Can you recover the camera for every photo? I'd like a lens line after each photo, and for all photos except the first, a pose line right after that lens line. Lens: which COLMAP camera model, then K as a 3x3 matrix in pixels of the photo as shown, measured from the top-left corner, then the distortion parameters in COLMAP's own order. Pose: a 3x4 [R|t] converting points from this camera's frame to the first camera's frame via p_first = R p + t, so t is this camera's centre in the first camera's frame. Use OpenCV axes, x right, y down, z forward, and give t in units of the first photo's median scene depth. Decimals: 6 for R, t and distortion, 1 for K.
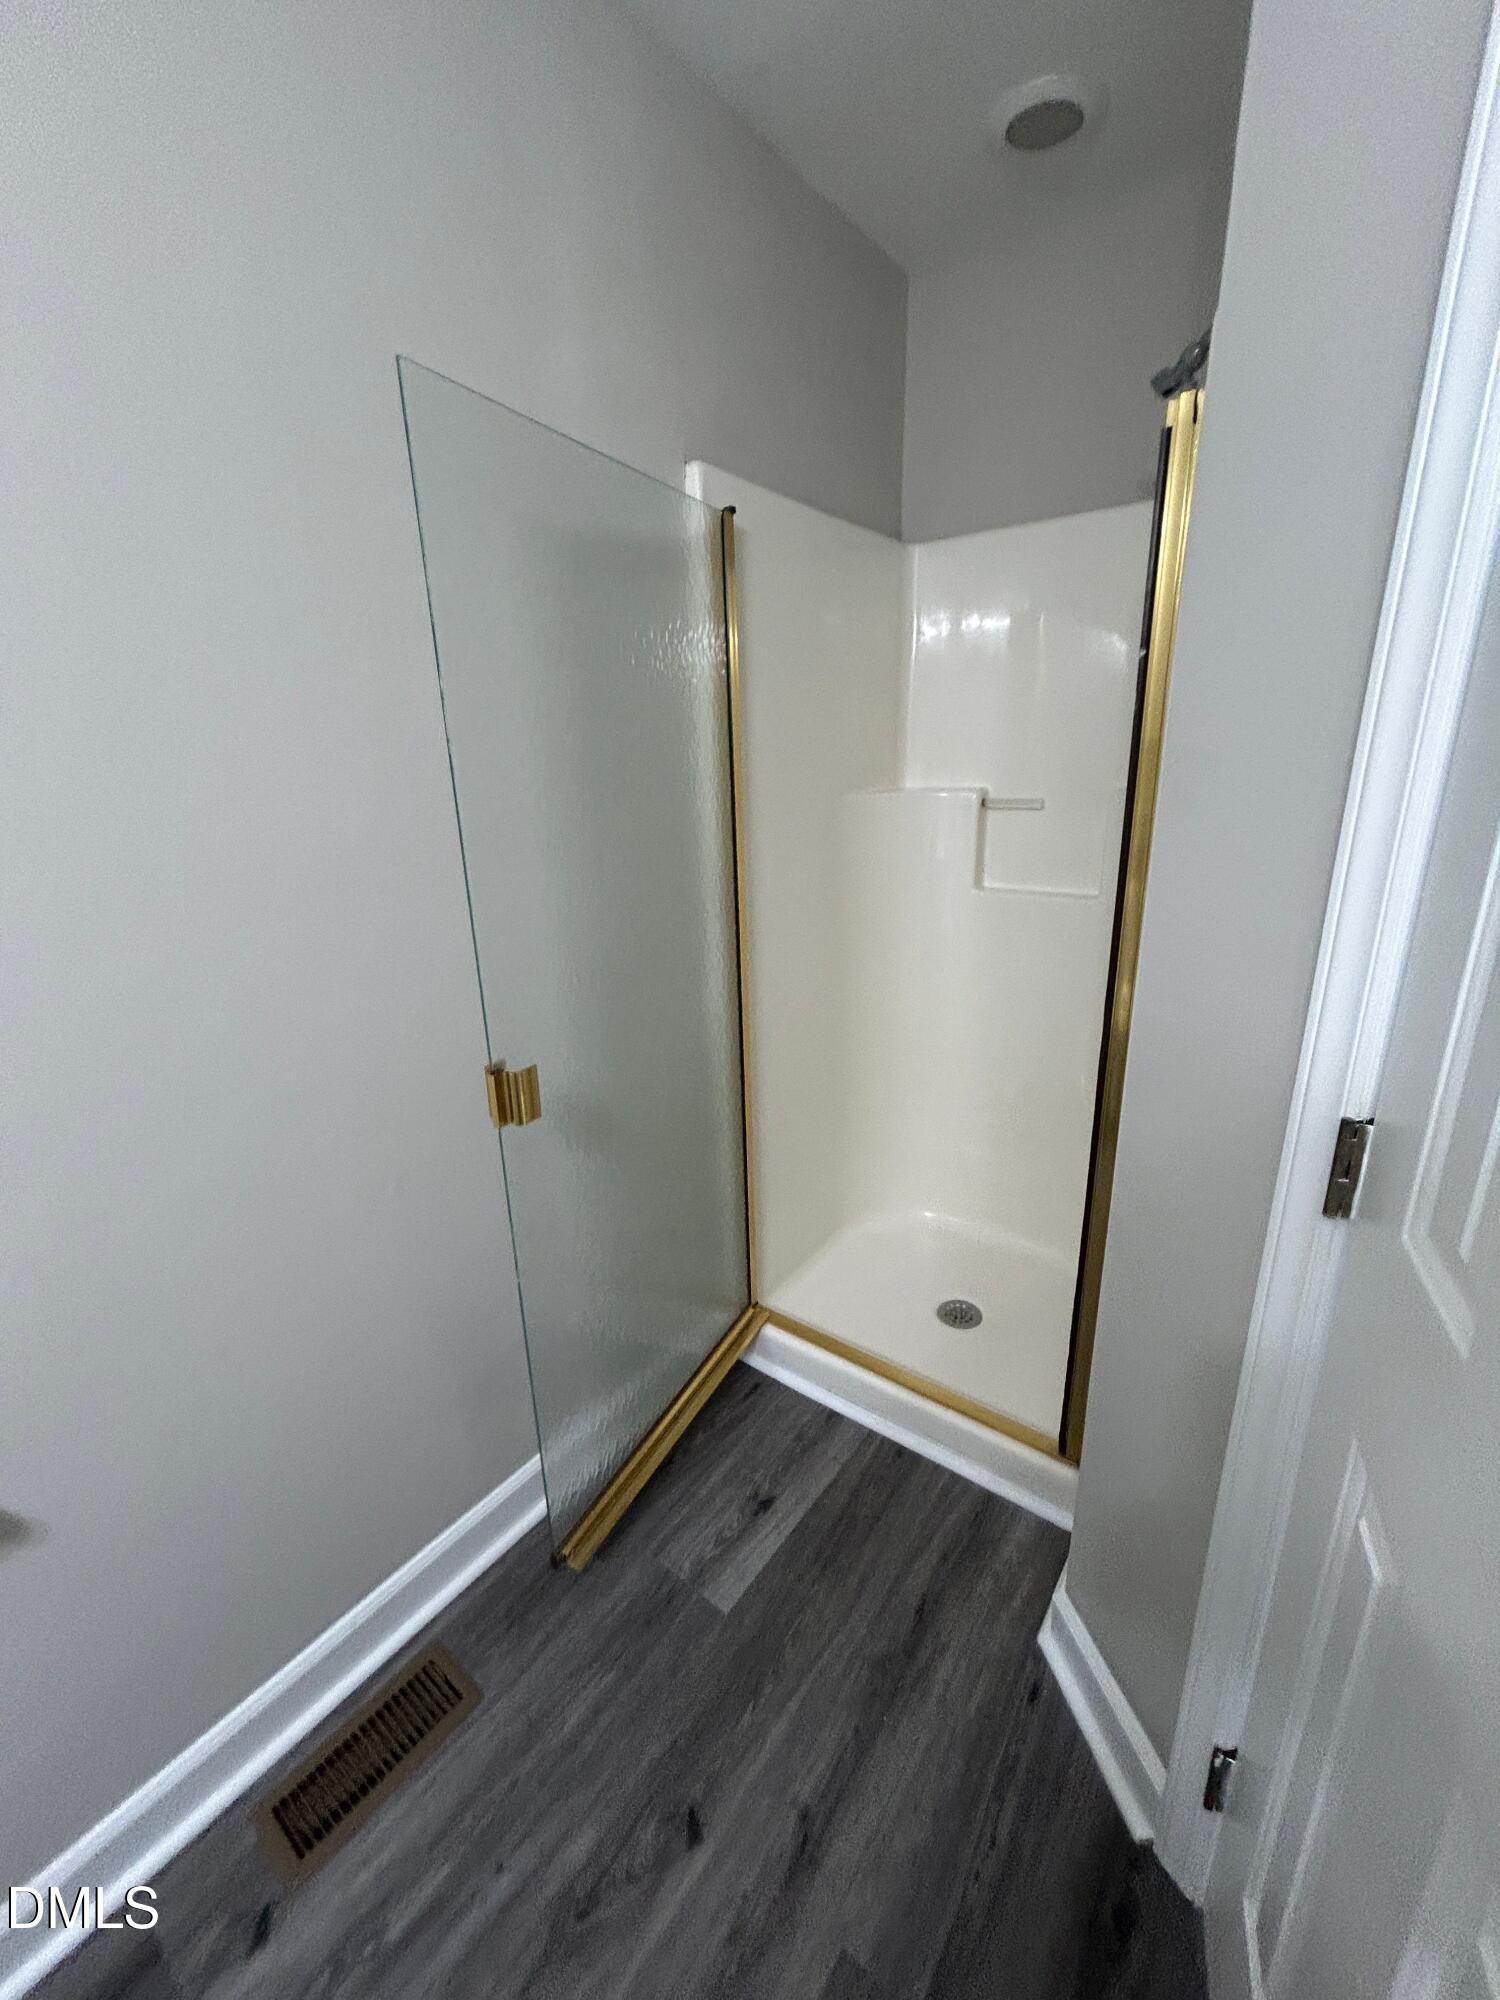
lens RADIAL K [[812.9, 0, 755.6], [0, 812.9, 999.4], [0, 0, 1]] dist [-0.000344, 0.000084]
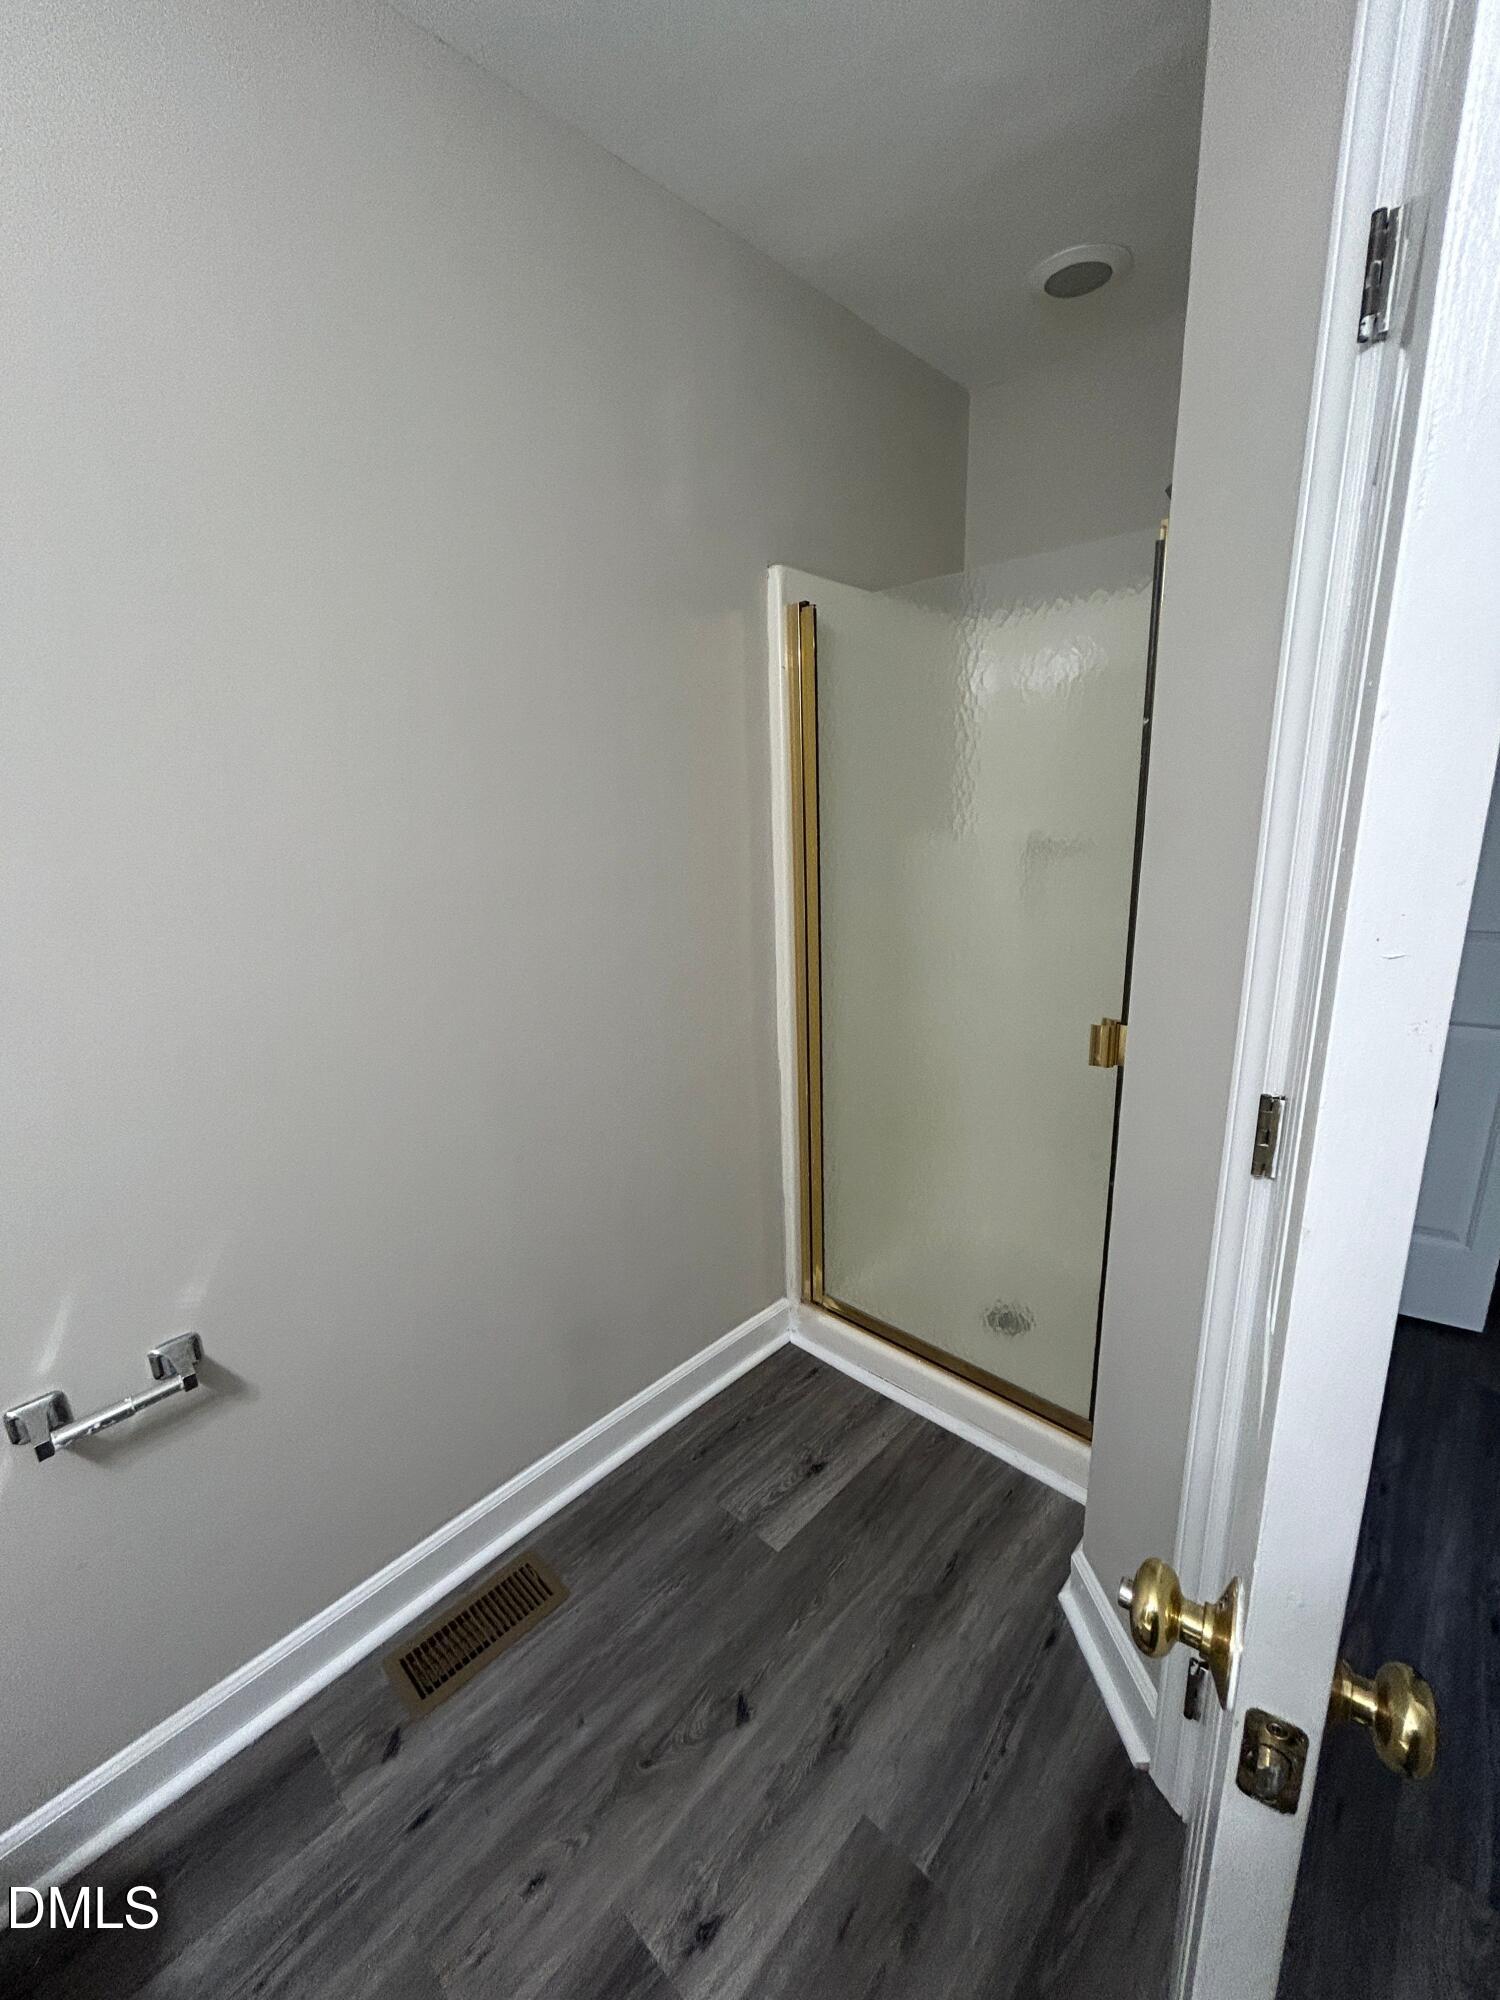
lens RADIAL K [[812.9, 0, 755.6], [0, 812.9, 999.4], [0, 0, 1]] dist [-0.000344, 0.000084]
pose [[0.994215, 0.019904, -0.105547, 0.041850], [-0.025422, 0.998365, -0.051195, 0.048234], [0.104356, 0.053582, 0.993096, -0.194963]]
